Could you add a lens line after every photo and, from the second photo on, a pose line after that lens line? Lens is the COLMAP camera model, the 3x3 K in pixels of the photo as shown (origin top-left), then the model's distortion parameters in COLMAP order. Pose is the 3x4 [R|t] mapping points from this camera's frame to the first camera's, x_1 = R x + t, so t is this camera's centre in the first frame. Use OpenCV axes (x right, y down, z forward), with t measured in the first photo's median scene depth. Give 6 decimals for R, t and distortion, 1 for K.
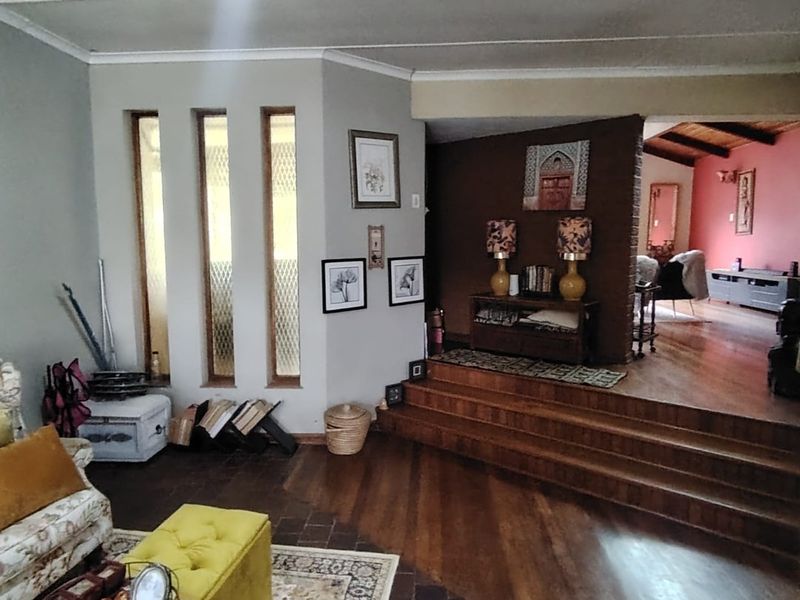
lens RADIAL K [[512.5, 0, 398.8], [0, 512.5, 300.9], [0, 0, 1]] dist [-0.001433, -0.001510]
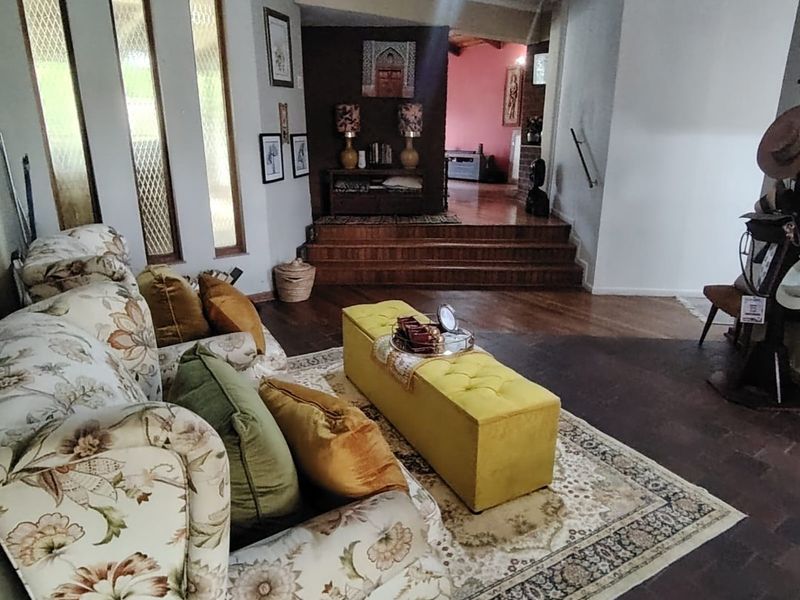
lens RADIAL K [[512.5, 0, 397.6], [0, 512.5, 299.4], [0, 0, 1]] dist [-0.001433, -0.001510]
pose [[0.780422, -0.185865, 0.596989, -0.543435], [0.071949, 0.975149, 0.209543, 0.048861], [-0.621100, -0.120579, 0.774400, -0.062575]]
